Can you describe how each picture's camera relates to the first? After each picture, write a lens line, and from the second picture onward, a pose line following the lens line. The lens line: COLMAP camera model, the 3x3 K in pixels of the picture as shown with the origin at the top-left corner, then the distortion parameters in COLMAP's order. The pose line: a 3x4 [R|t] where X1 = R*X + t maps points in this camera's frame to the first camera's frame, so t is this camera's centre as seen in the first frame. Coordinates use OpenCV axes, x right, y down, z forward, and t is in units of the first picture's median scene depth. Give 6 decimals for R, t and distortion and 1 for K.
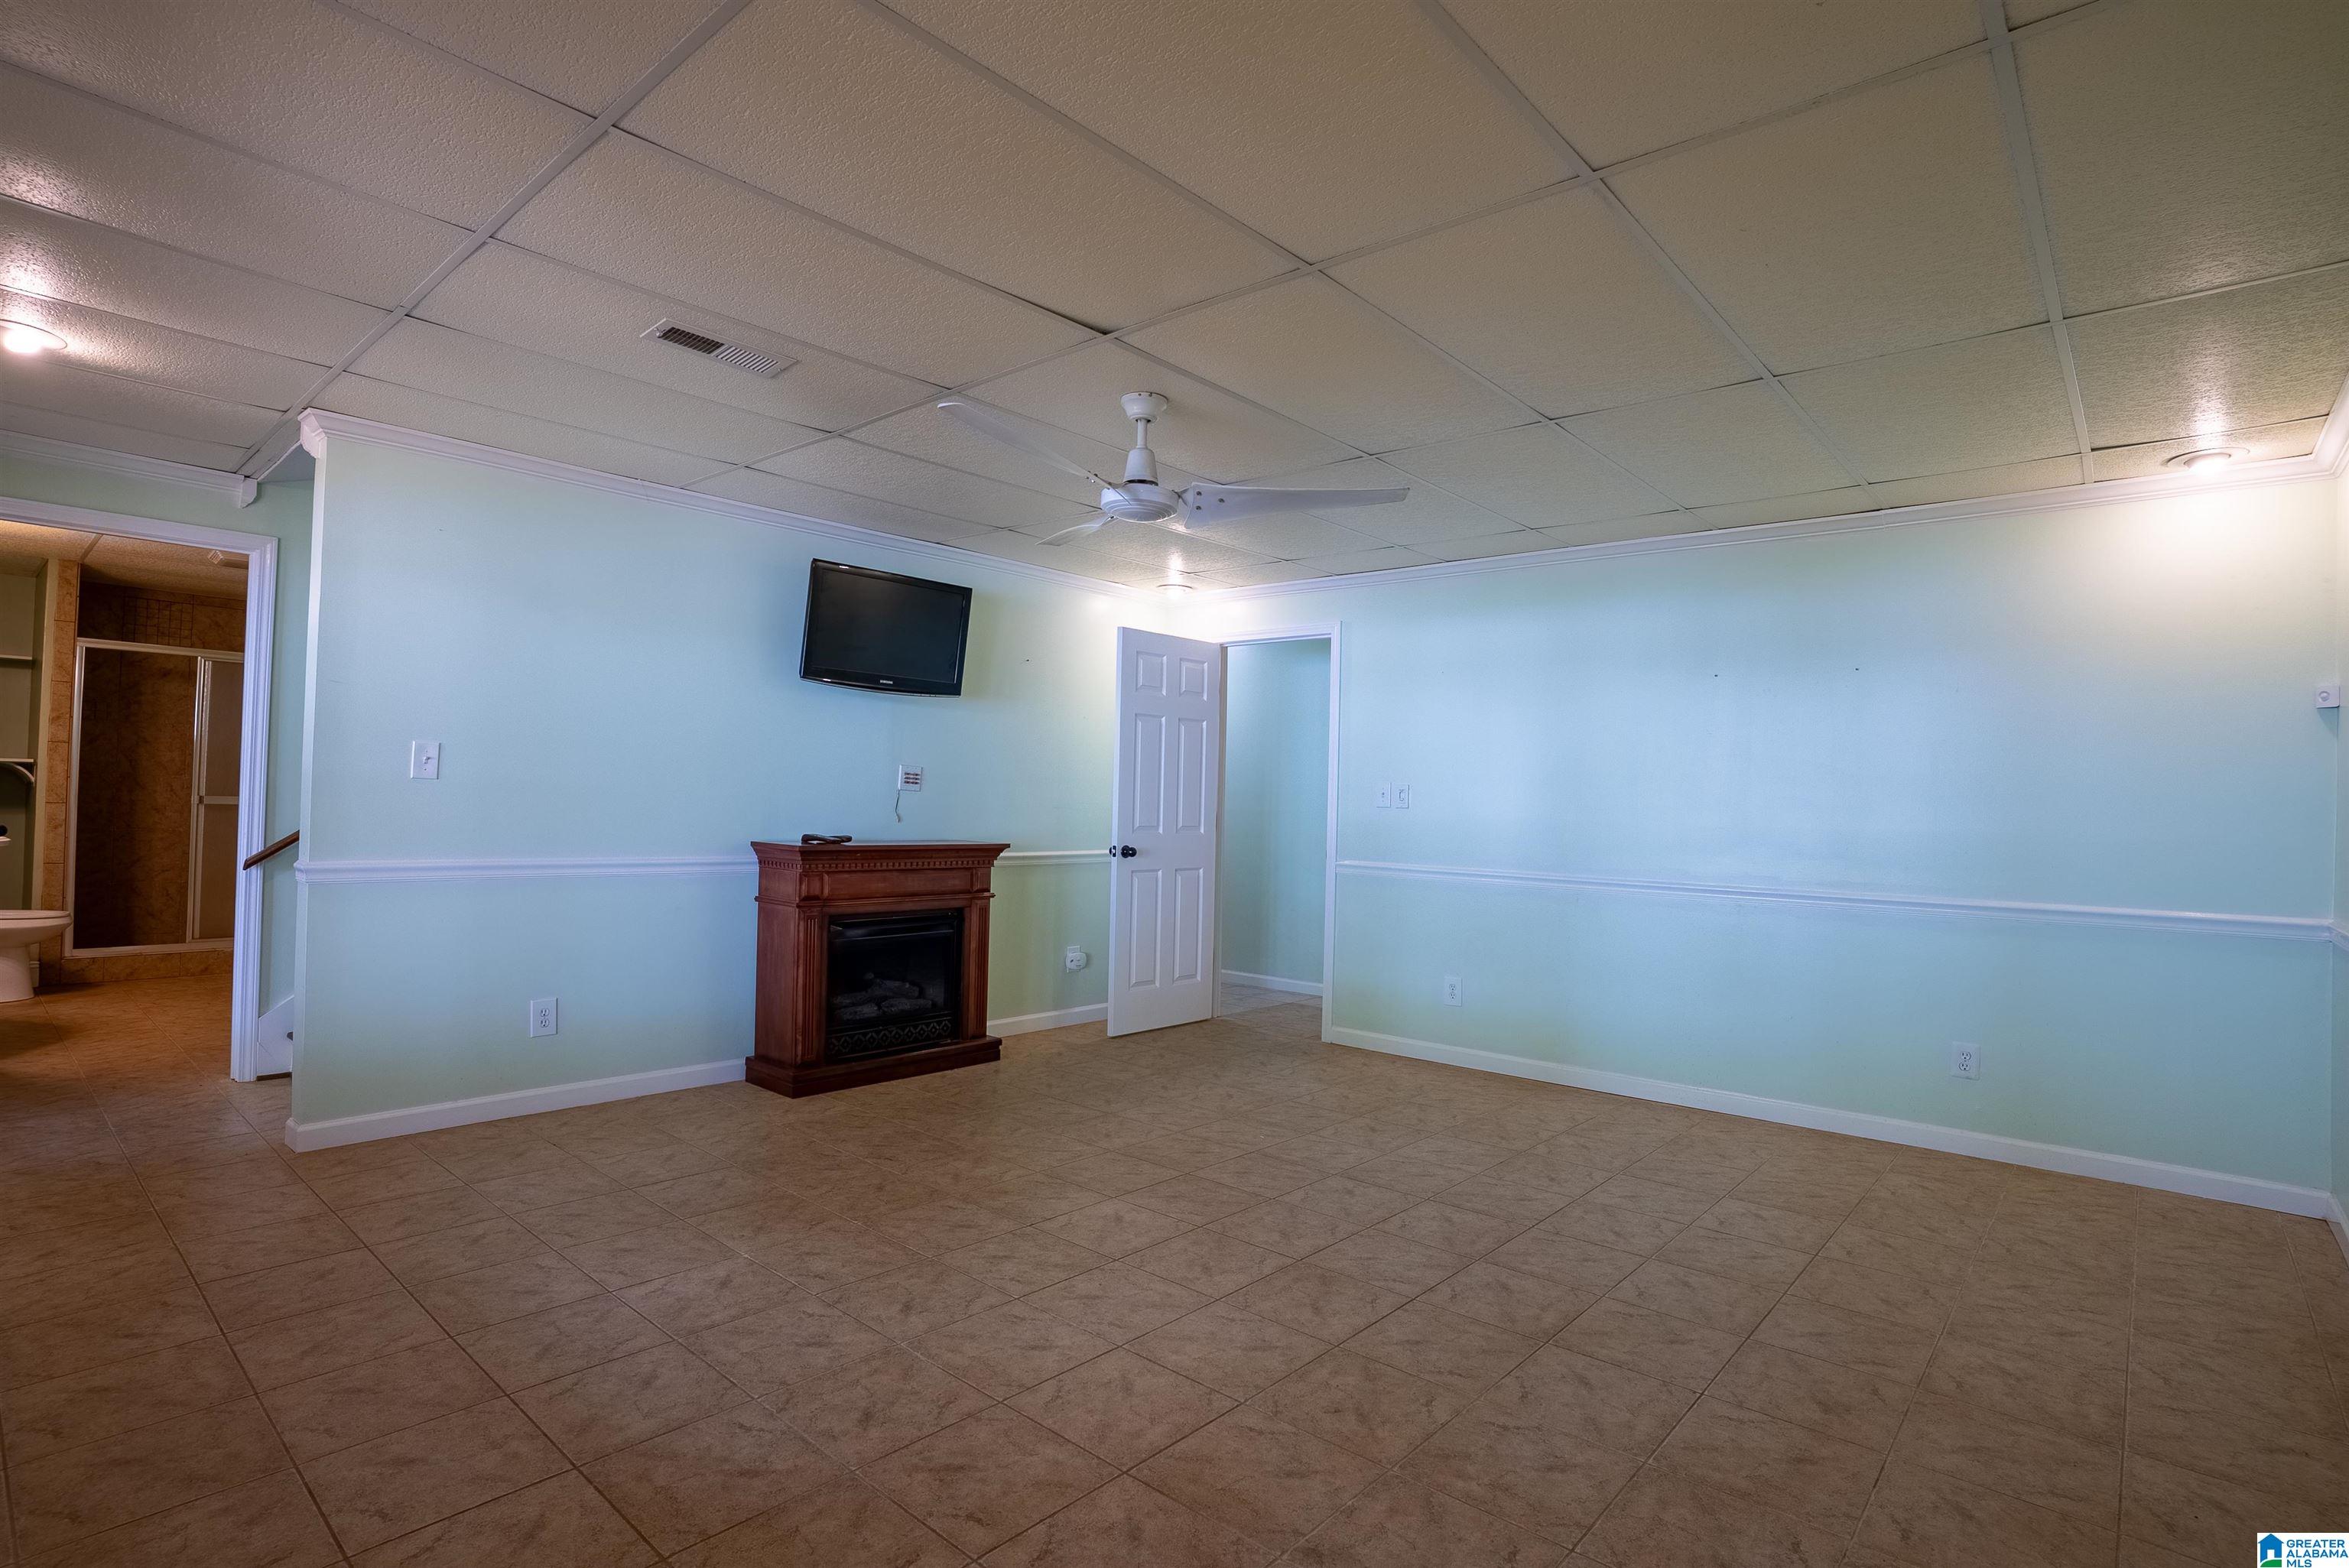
lens RADIAL K [[1155.9, 0, 1170.7], [0, 1155.9, 779.3], [0, 0, 1]] dist [-0.072003, 0.031301]
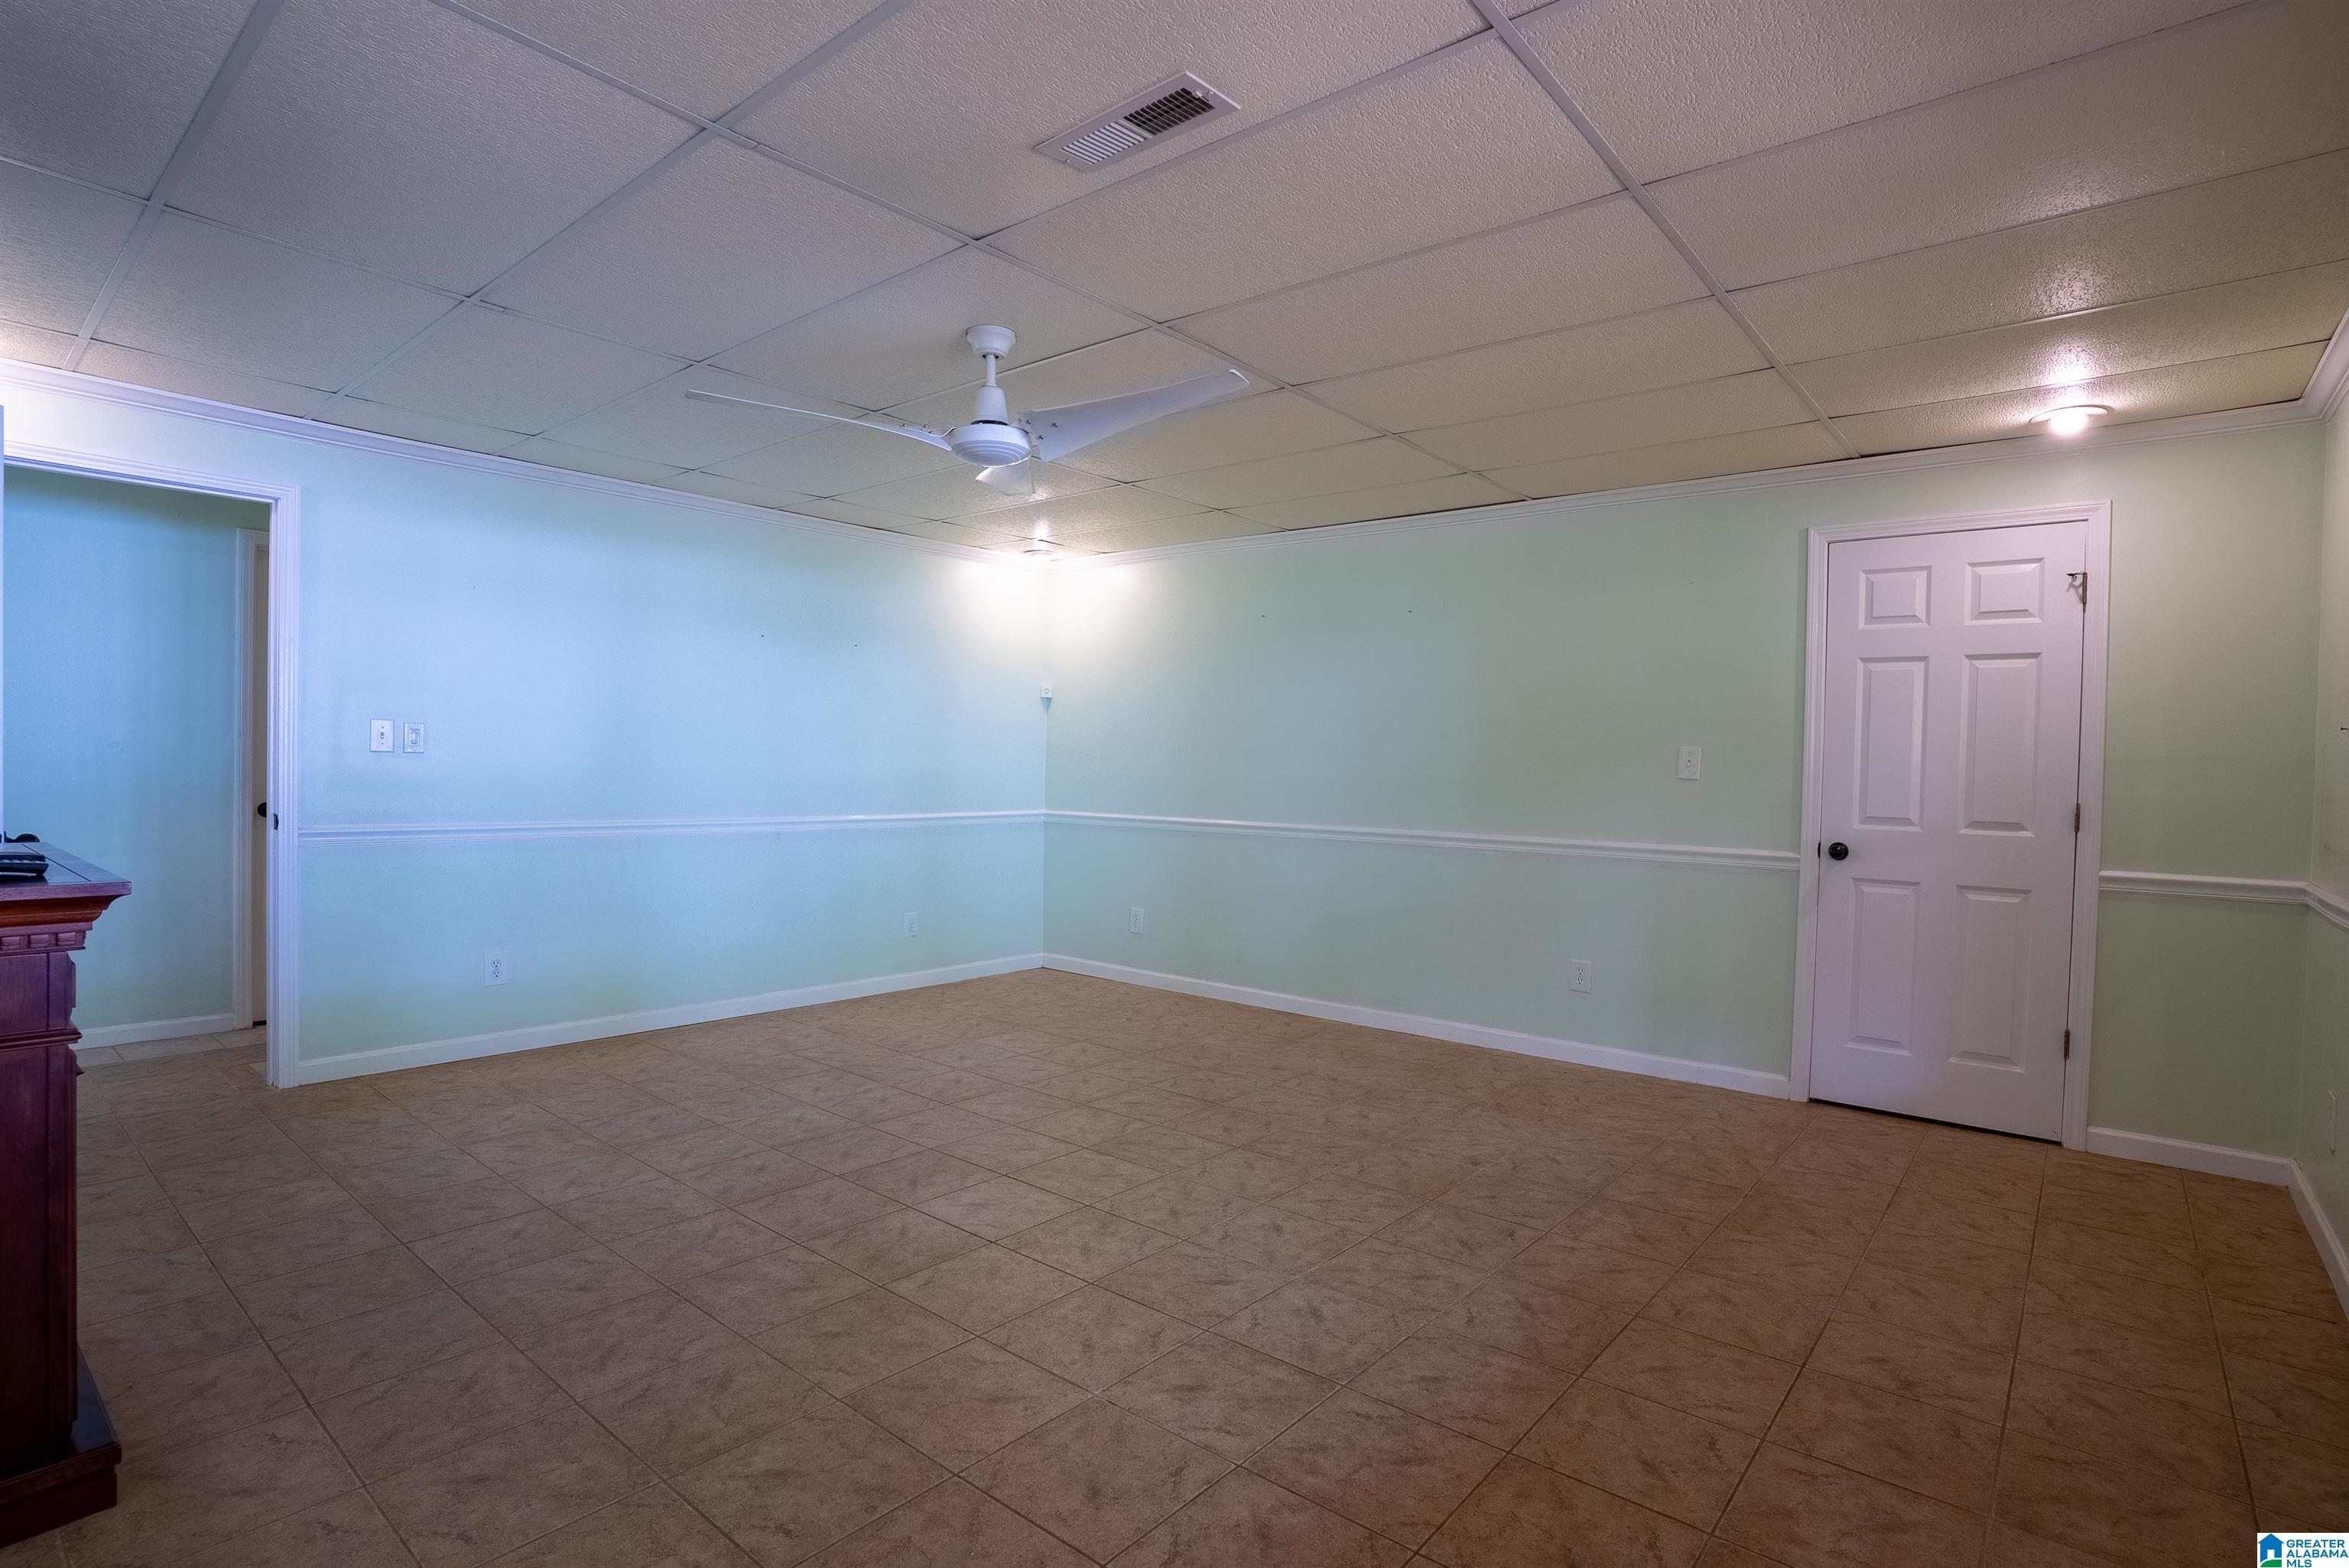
lens RADIAL K [[1155.9, 0, 1170.7], [0, 1155.9, 779.3], [0, 0, 1]] dist [-0.072003, 0.031301]
pose [[-0.028941, -0.035292, 0.998958, -1.020360], [-0.043920, 0.998456, 0.034002, -0.007999], [-0.998616, -0.042890, -0.030446, 0.914992]]
